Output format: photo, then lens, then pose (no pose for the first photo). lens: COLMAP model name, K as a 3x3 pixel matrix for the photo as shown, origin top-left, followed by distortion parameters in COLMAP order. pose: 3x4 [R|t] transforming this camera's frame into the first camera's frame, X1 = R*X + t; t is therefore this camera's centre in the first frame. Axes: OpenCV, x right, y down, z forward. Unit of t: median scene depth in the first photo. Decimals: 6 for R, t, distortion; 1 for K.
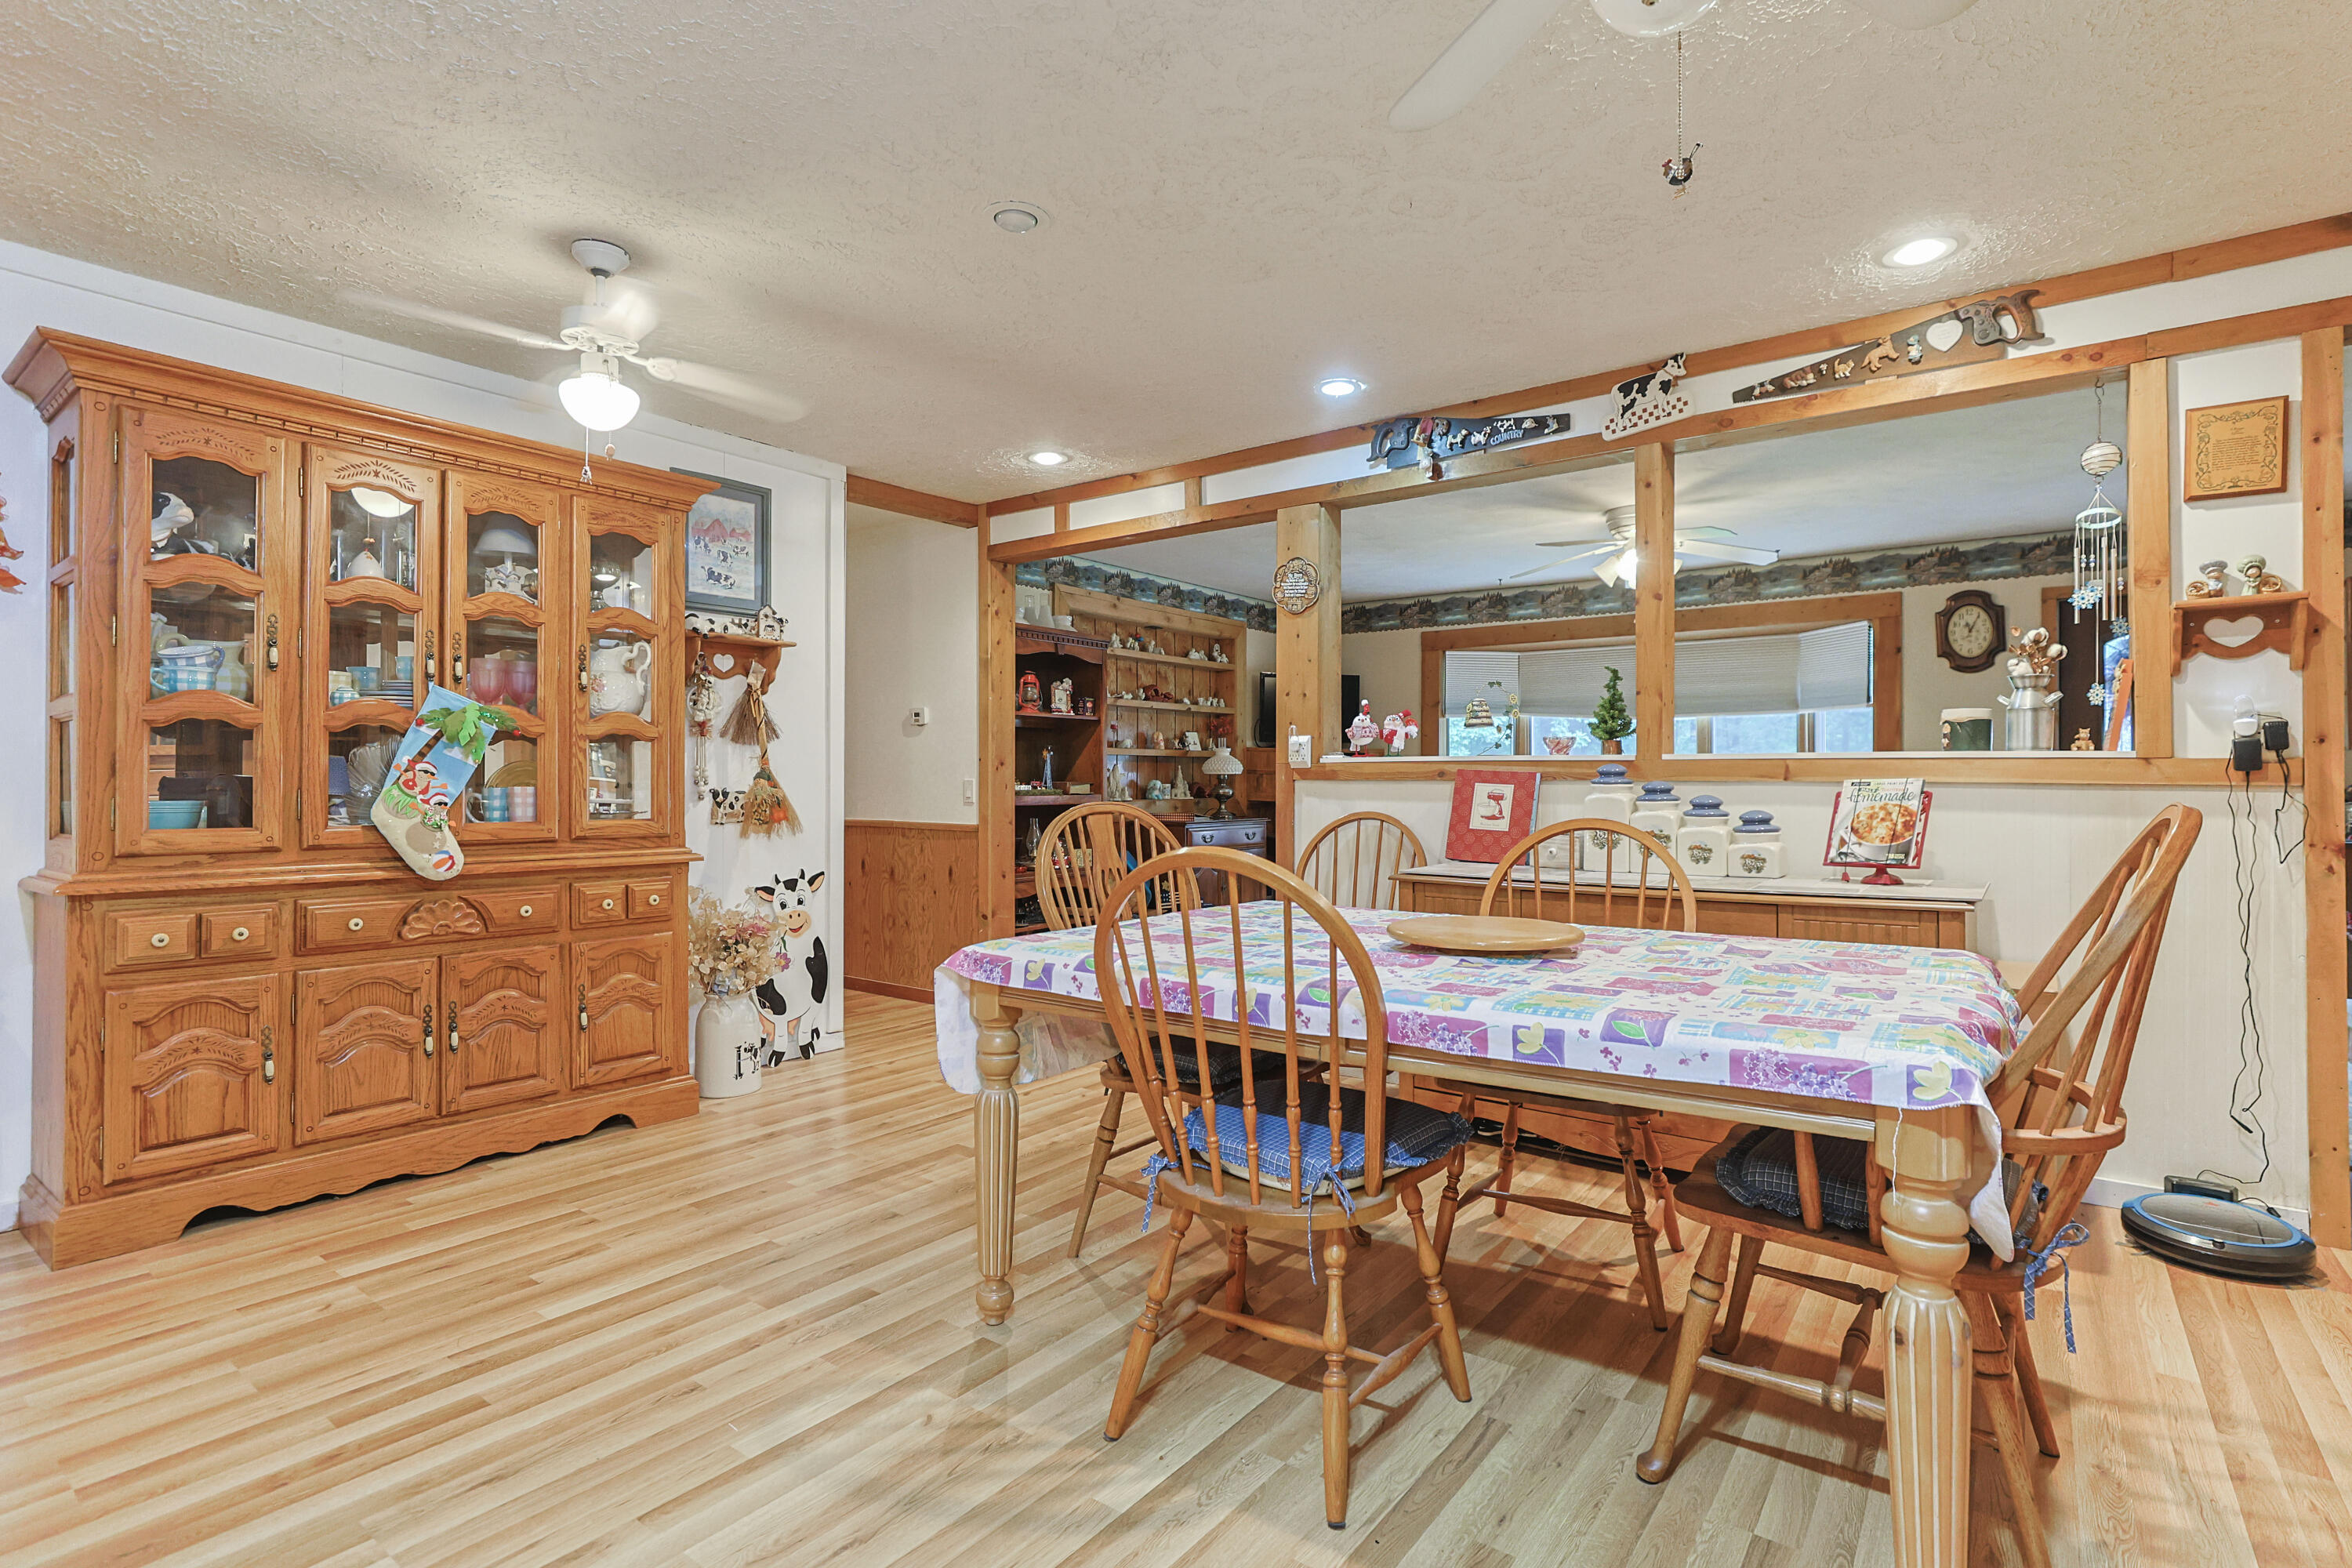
lens RADIAL K [[1129.5, 0, 1176.0], [0, 1129.5, 774.3], [0, 0, 1]] dist [-0.021373, 0.010655]
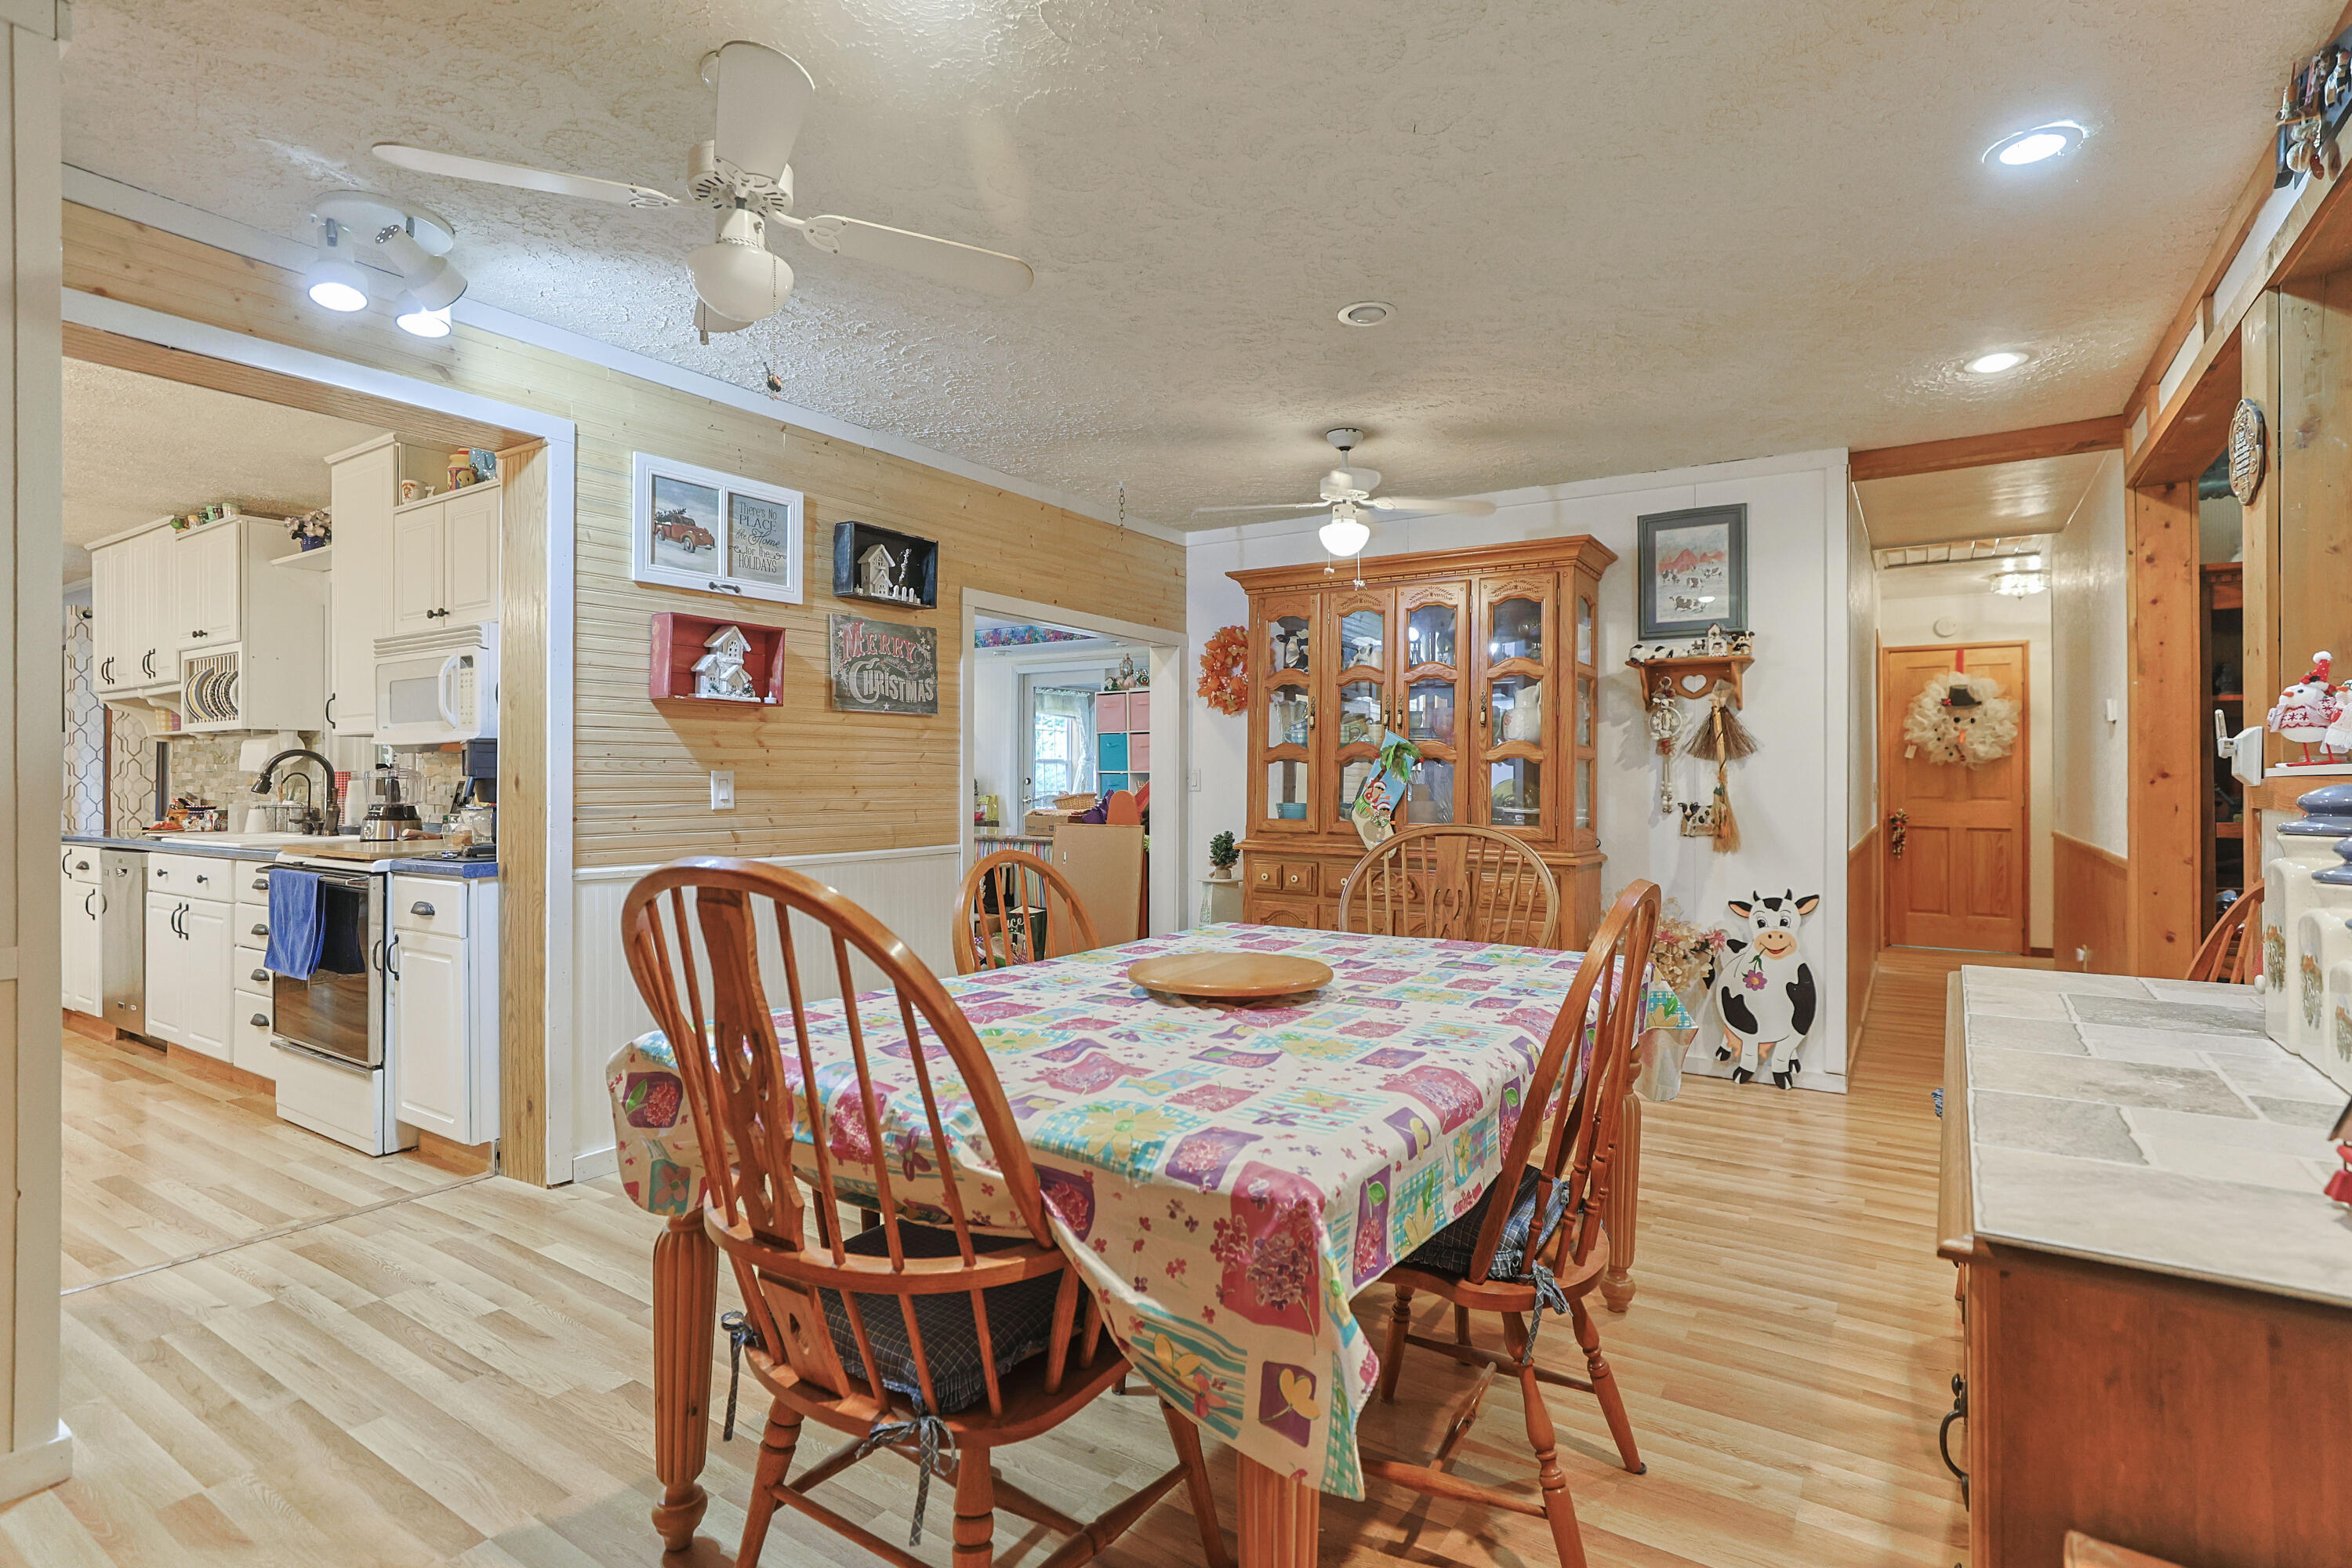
lens RADIAL K [[1145.9, 0, 1202.8], [0, 1145.9, 760.0], [0, 0, 1]] dist [-0.021875, 0.013231]
pose [[0.070281, -0.019509, -0.997336, 0.647938], [0.002037, 0.999809, -0.019413, -0.007692], [0.997525, -0.000667, 0.070307, 0.477599]]
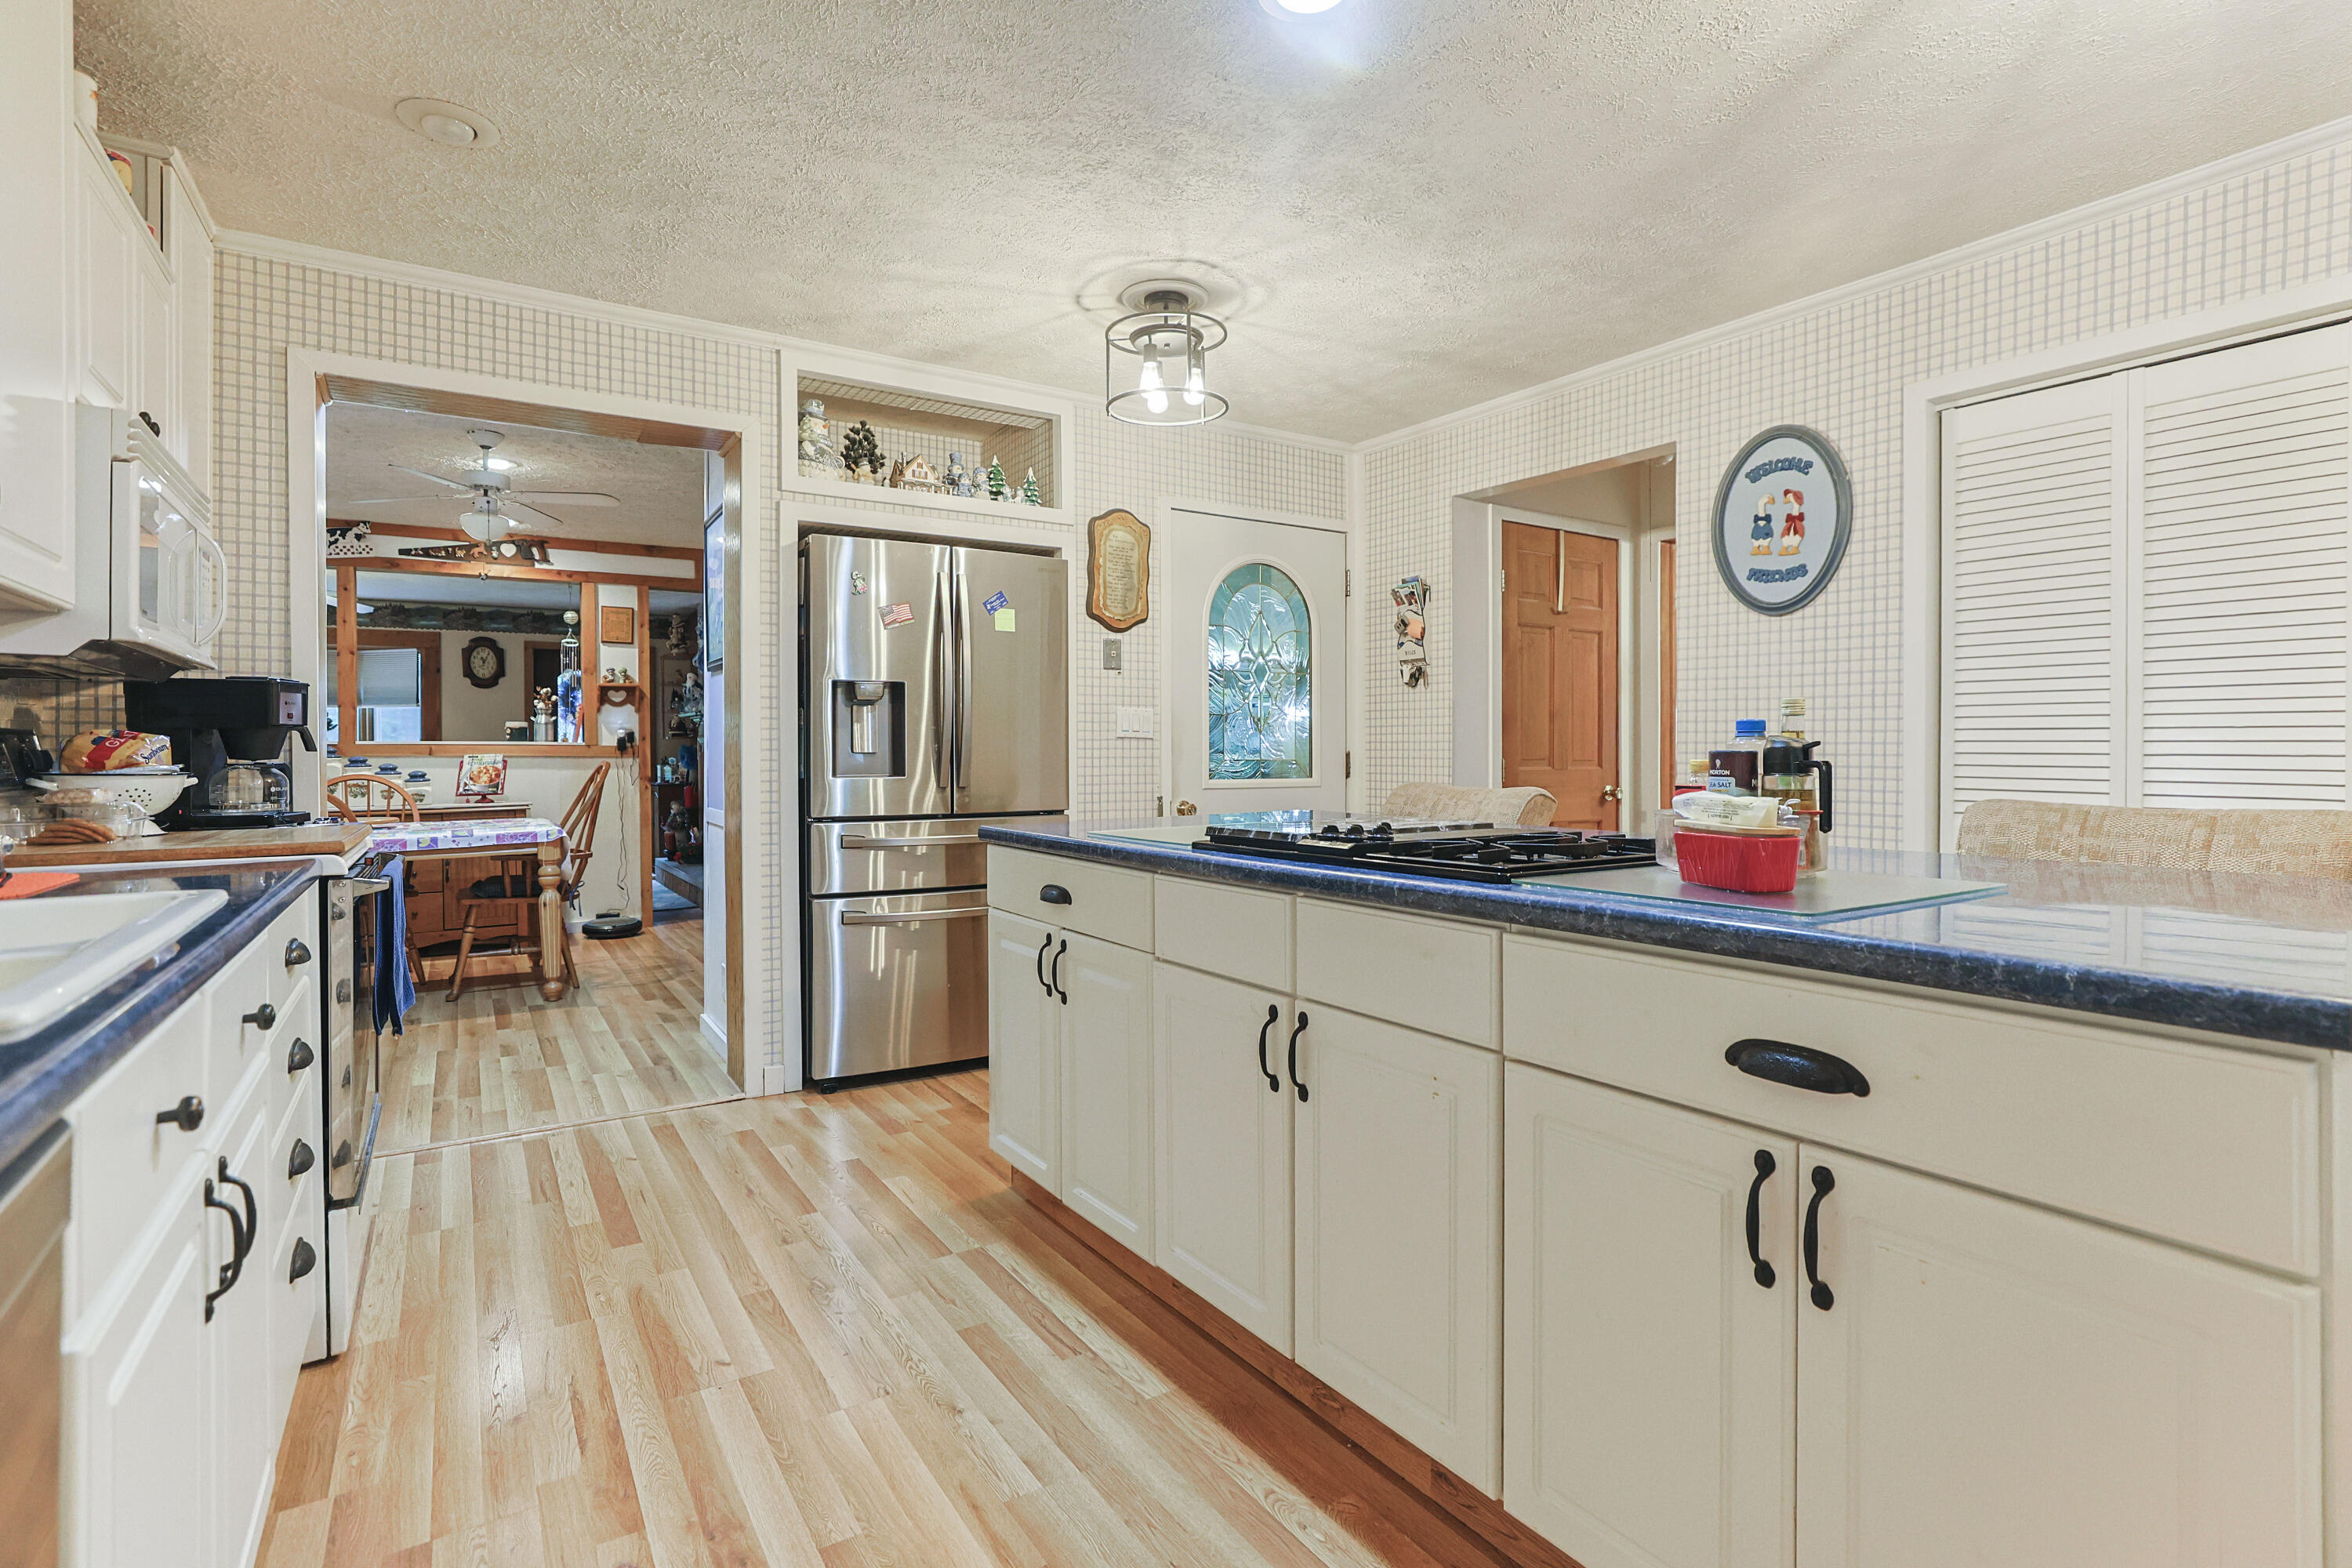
lens RADIAL K [[1145.9, 0, 1202.8], [0, 1145.9, 760.0], [0, 0, 1]] dist [-0.021875, 0.013231]
pose [[0.332955, -0.008678, 0.942903, -0.866994], [0.000119, 0.999958, 0.009161, -0.004174], [-0.942943, -0.002938, 0.332942, -0.918642]]
